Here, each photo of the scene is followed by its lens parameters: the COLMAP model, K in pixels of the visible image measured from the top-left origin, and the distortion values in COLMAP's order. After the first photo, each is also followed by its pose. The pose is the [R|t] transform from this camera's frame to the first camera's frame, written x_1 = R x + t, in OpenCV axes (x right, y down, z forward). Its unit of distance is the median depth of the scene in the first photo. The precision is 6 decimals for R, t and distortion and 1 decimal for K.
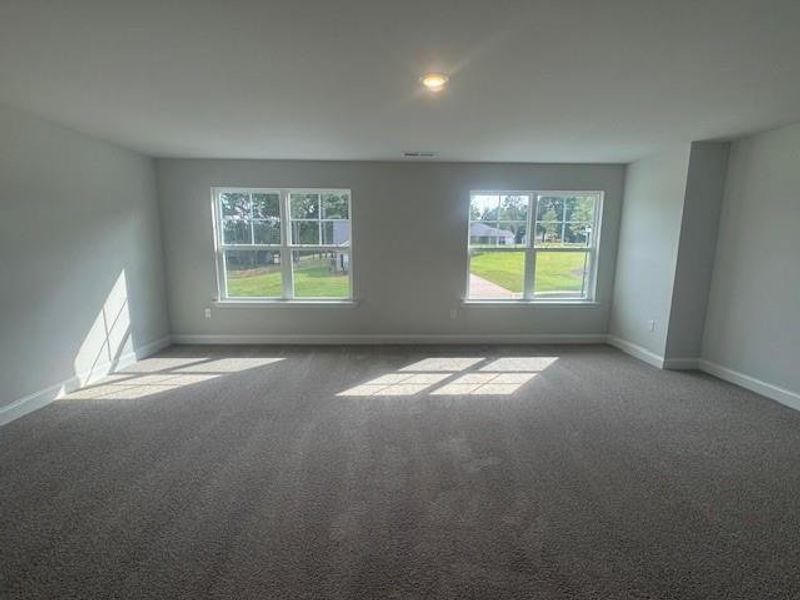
lens RADIAL K [[321.1, 0, 400.2], [0, 321.1, 297.7], [0, 0, 1]] dist [-0.000606, -0.000131]
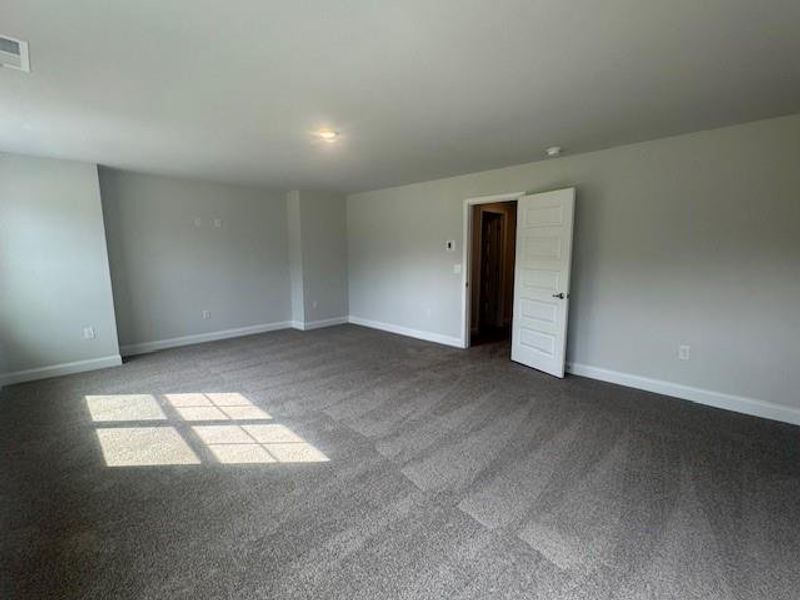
lens RADIAL K [[321.1, 0, 400.2], [0, 321.1, 297.7], [0, 0, 1]] dist [-0.000606, -0.000131]
pose [[-0.691854, -0.102328, 0.714749, -0.689737], [0.095043, 0.968387, 0.230638, -0.185626], [-0.715754, 0.227500, -0.660257, 1.076695]]
